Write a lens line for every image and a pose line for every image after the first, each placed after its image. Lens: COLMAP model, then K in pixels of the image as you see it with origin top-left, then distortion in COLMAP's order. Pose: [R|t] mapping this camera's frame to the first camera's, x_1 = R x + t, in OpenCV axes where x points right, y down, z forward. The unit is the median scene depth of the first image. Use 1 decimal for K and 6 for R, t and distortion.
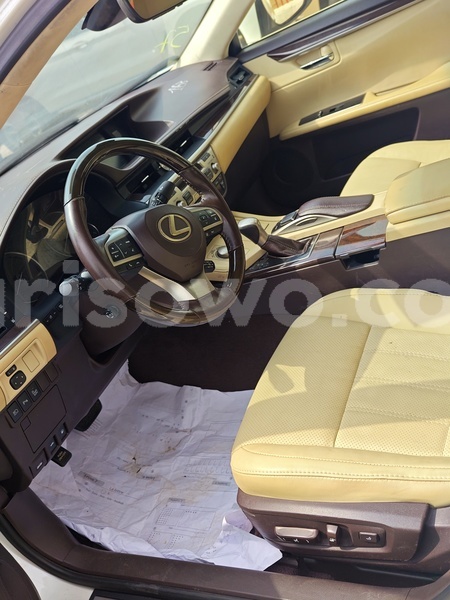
lens RADIAL K [[598.9, 0, 225.1], [0, 598.9, 299.9], [0, 0, 1]] dist [0.078273, 0.000000]
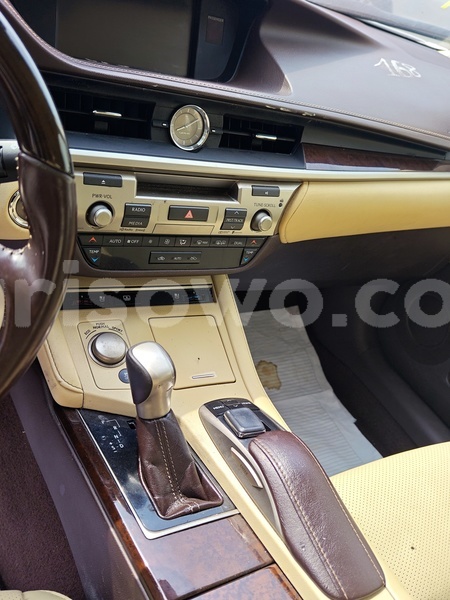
lens RADIAL K [[598.9, 0, 224.1], [0, 598.9, 301.9], [0, 0, 1]] dist [0.078273, 0.000000]
pose [[0.573061, 0.807046, -0.142403, 0.085737], [-0.787709, 0.590380, 0.175969, -0.239789], [0.226087, 0.011331, 0.974041, 0.524130]]
